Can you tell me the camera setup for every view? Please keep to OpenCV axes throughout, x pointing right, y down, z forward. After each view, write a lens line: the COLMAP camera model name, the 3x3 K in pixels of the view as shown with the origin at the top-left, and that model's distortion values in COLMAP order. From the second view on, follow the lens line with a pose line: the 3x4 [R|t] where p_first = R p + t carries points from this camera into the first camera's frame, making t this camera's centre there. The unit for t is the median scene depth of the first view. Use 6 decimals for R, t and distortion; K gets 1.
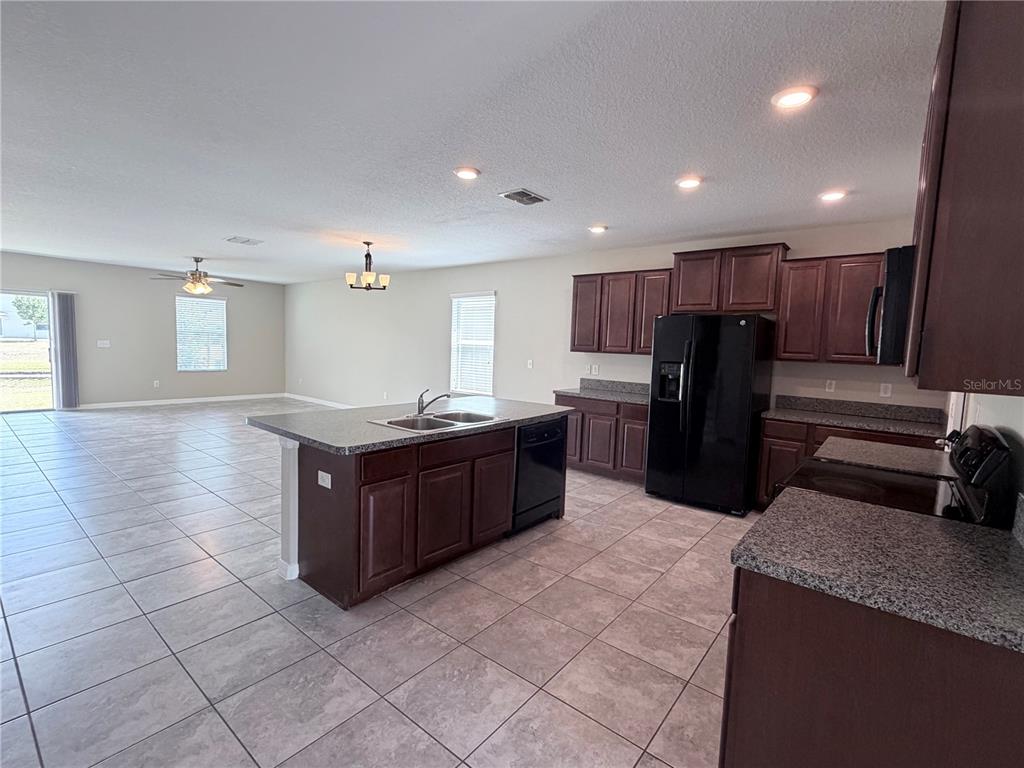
lens RADIAL K [[468.7, 0, 512.0], [0, 468.7, 384.0], [0, 0, 1]] dist [-0.010568, 0.000253]
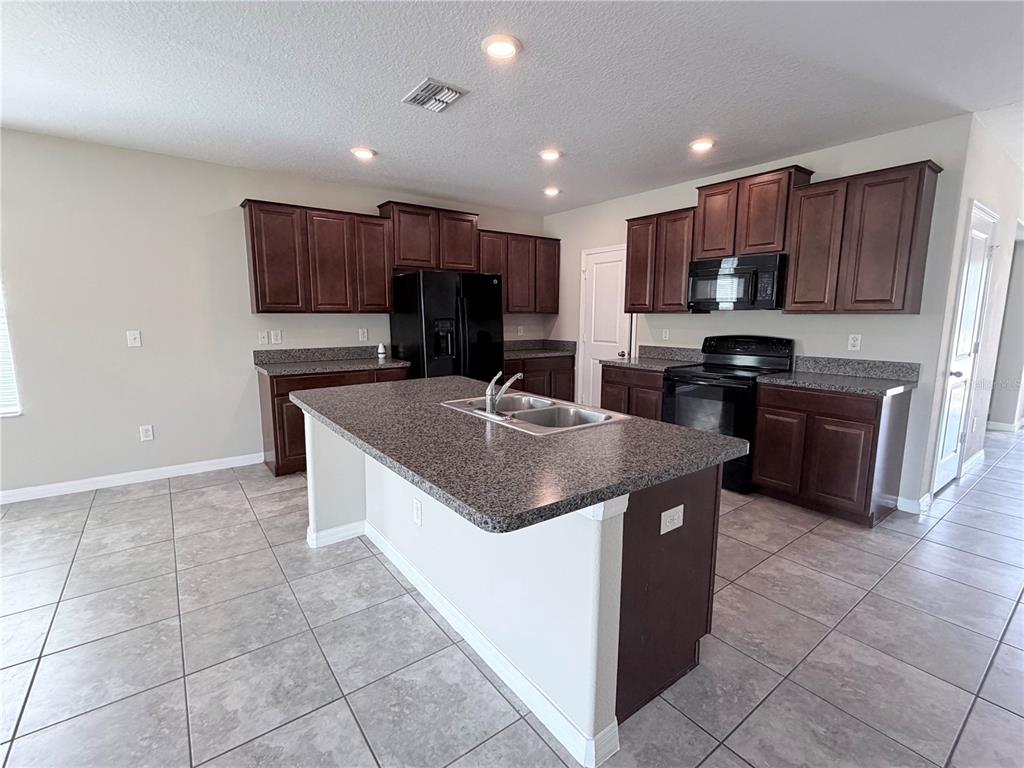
lens RADIAL K [[468.7, 0, 512.0], [0, 468.7, 384.0], [0, 0, 1]] dist [-0.010568, 0.000253]
pose [[0.251127, -0.178909, 0.951277, -0.584598], [0.093596, 0.982653, 0.160102, -0.054906], [-0.963418, 0.048830, 0.263516, 0.590802]]
